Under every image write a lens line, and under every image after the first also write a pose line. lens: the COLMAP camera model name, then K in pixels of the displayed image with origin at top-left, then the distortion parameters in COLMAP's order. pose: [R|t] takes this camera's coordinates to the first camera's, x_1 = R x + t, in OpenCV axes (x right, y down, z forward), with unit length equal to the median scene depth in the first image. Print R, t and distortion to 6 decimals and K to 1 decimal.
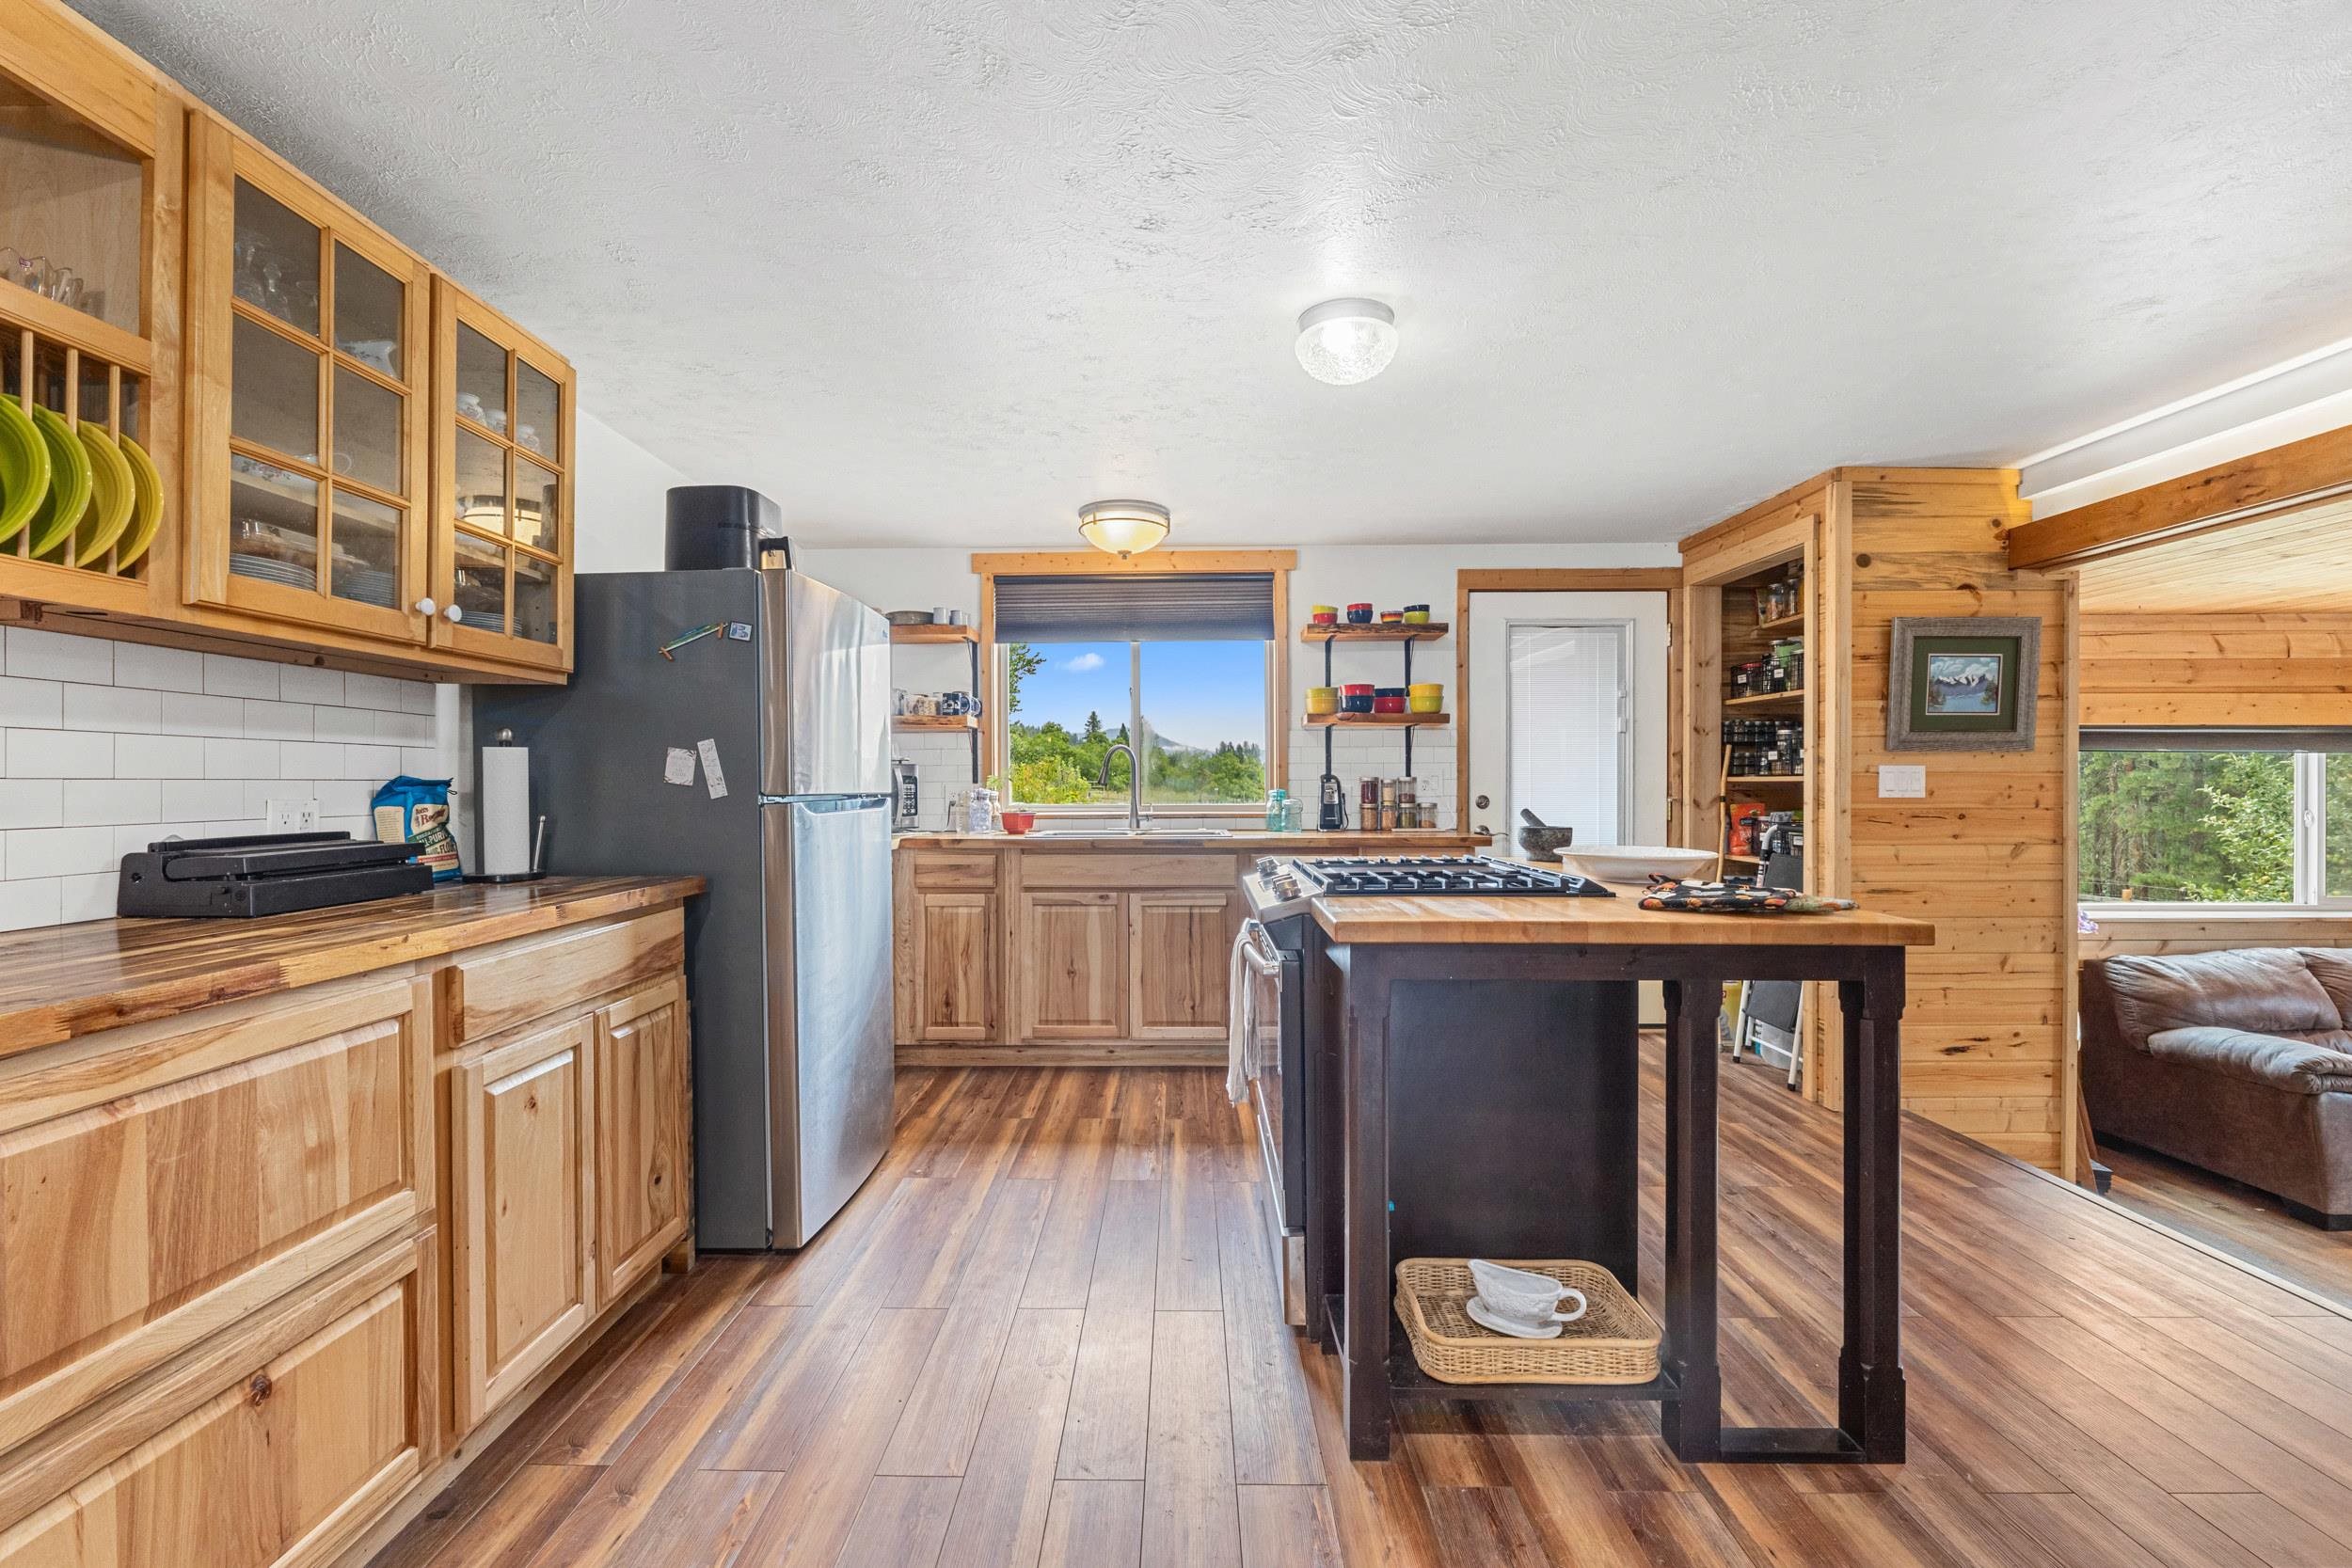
lens RADIAL K [[983.3, 0, 1171.0], [0, 983.3, 785.9], [0, 0, 1]] dist [-0.003962, -0.000262]
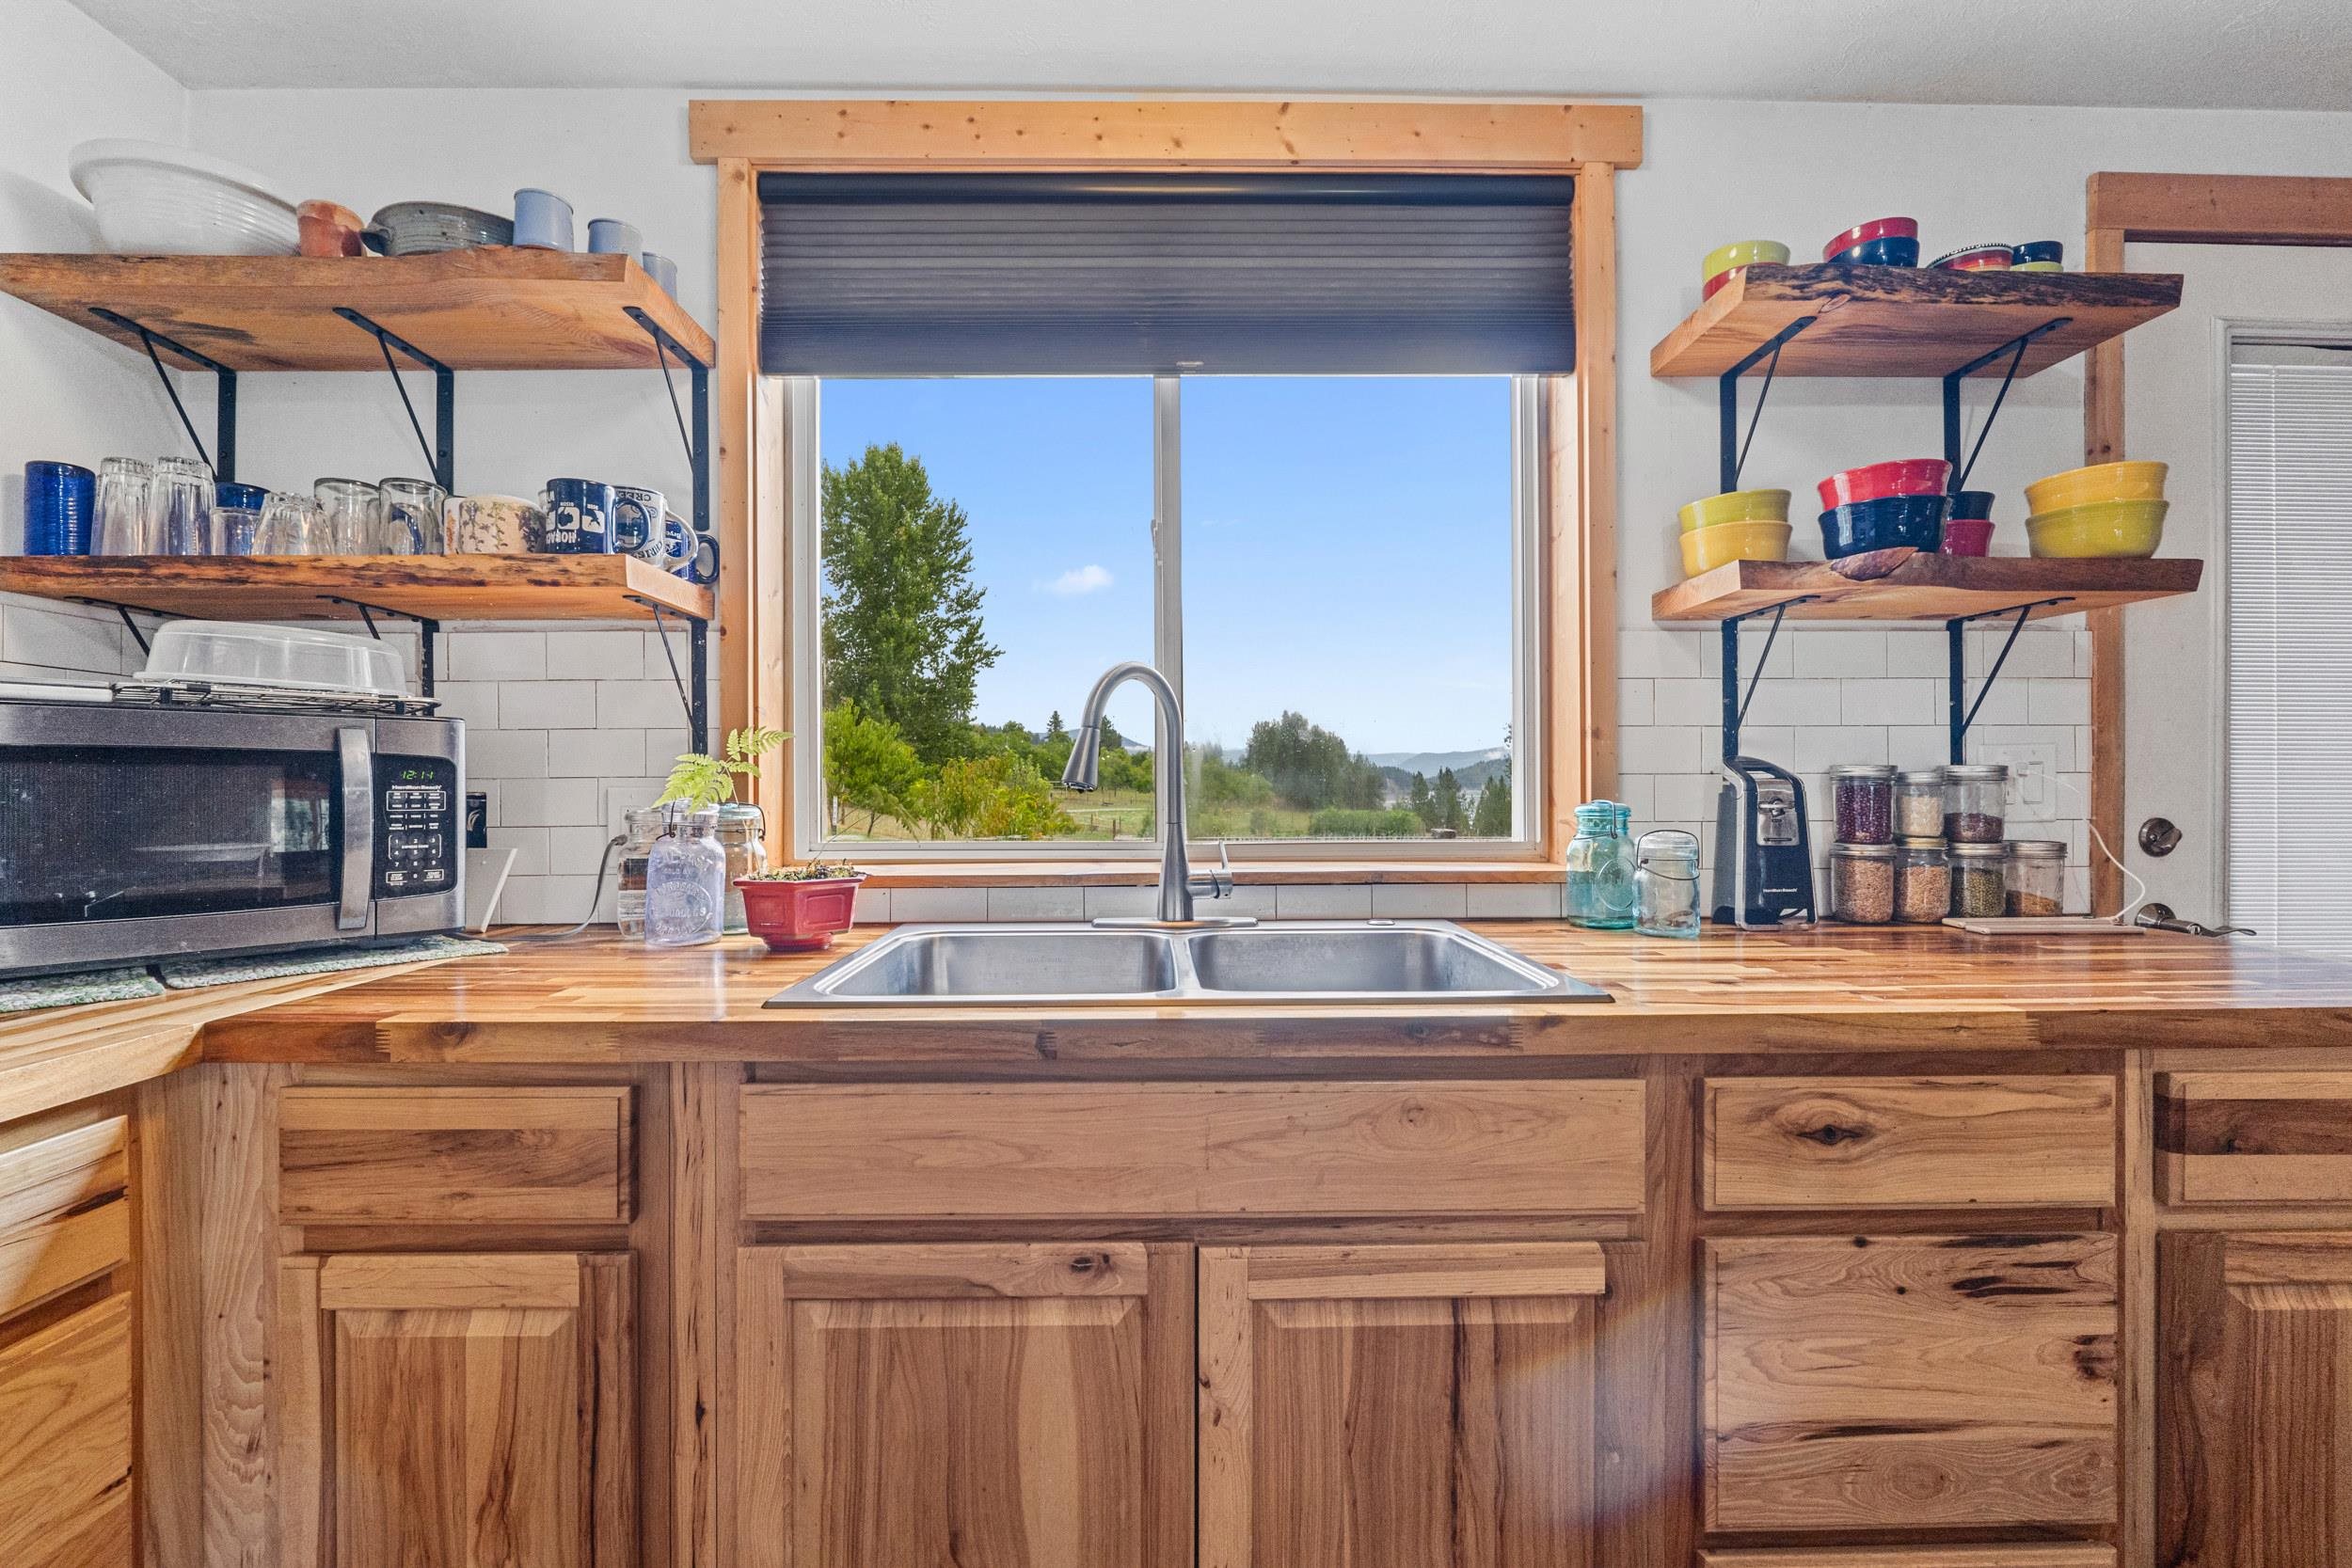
lens RADIAL K [[983.3, 0, 1171.0], [0, 983.3, 785.9], [0, 0, 1]] dist [-0.003962, -0.000262]
pose [[0.999275, 0.000516, 0.038074, -0.058759], [-0.000502, 1.000000, -0.000374, -0.001581], [-0.038075, 0.000355, 0.999275, 0.768827]]
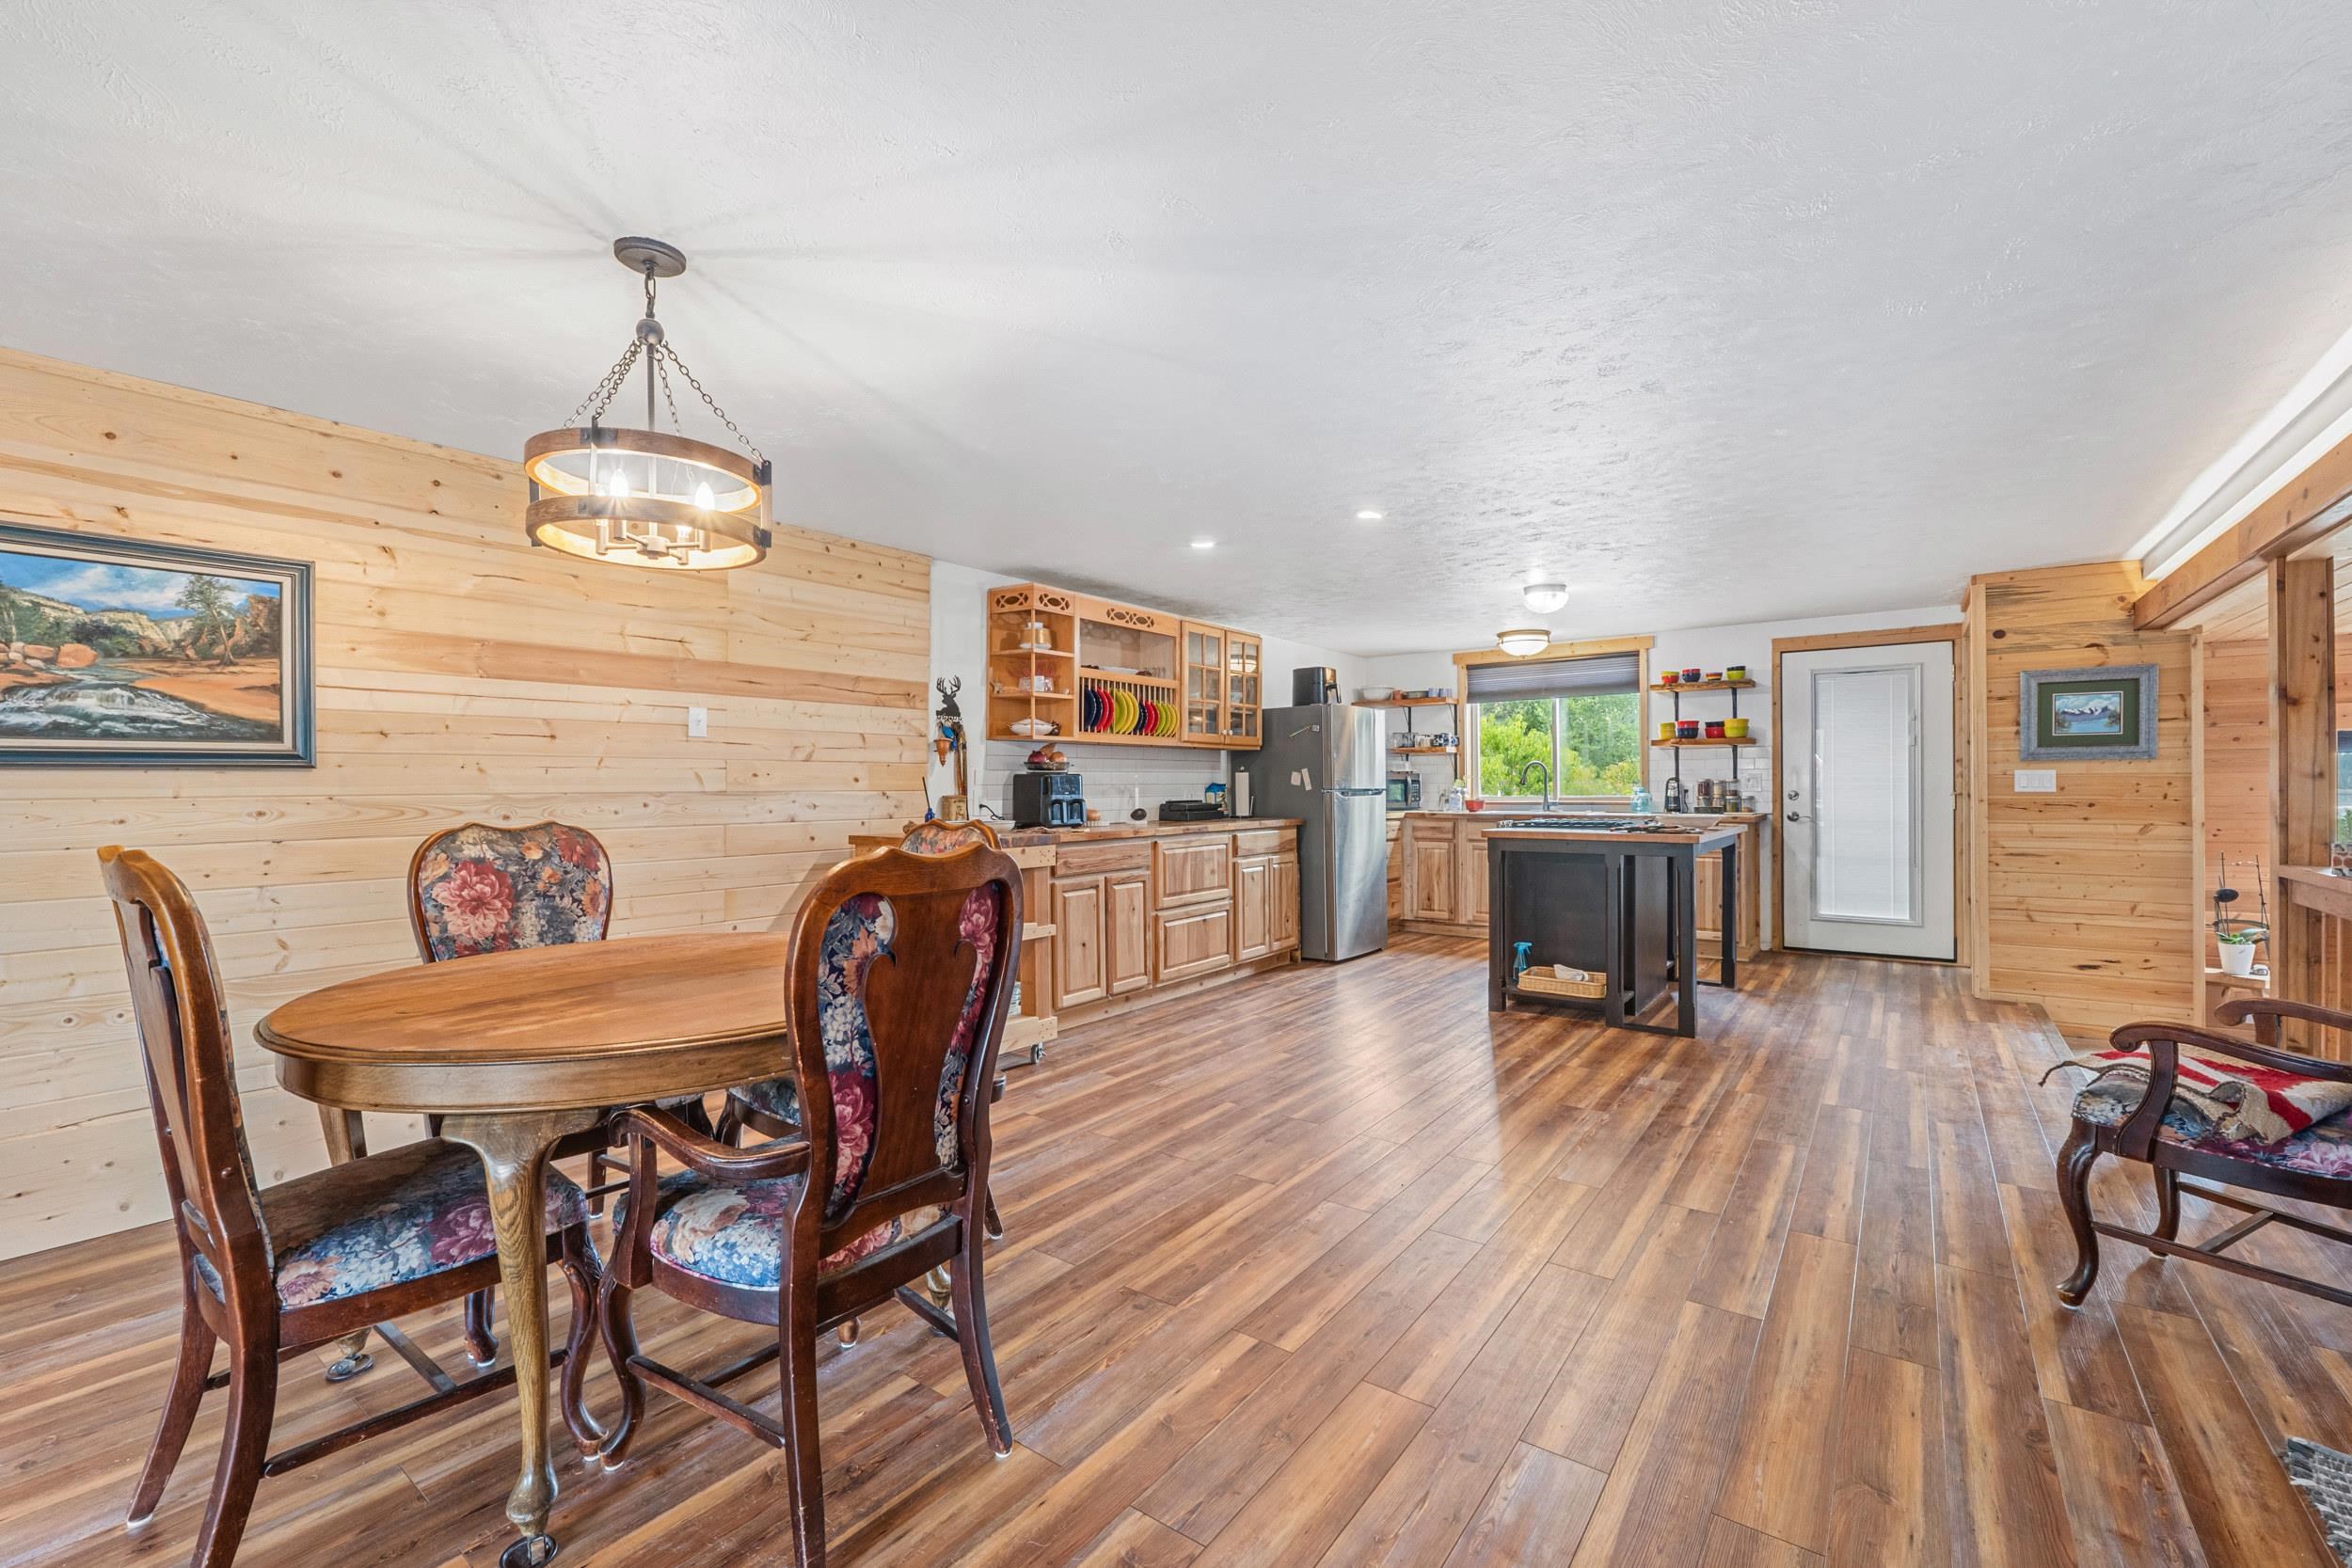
lens RADIAL K [[983.3, 0, 1171.0], [0, 983.3, 785.9], [0, 0, 1]] dist [-0.003962, -0.000262]
pose [[0.809016, -0.002069, -0.587783, 0.495987], [0.001714, 0.999998, -0.001160, 0.002245], [0.587784, -0.000069, 0.809018, -0.850120]]
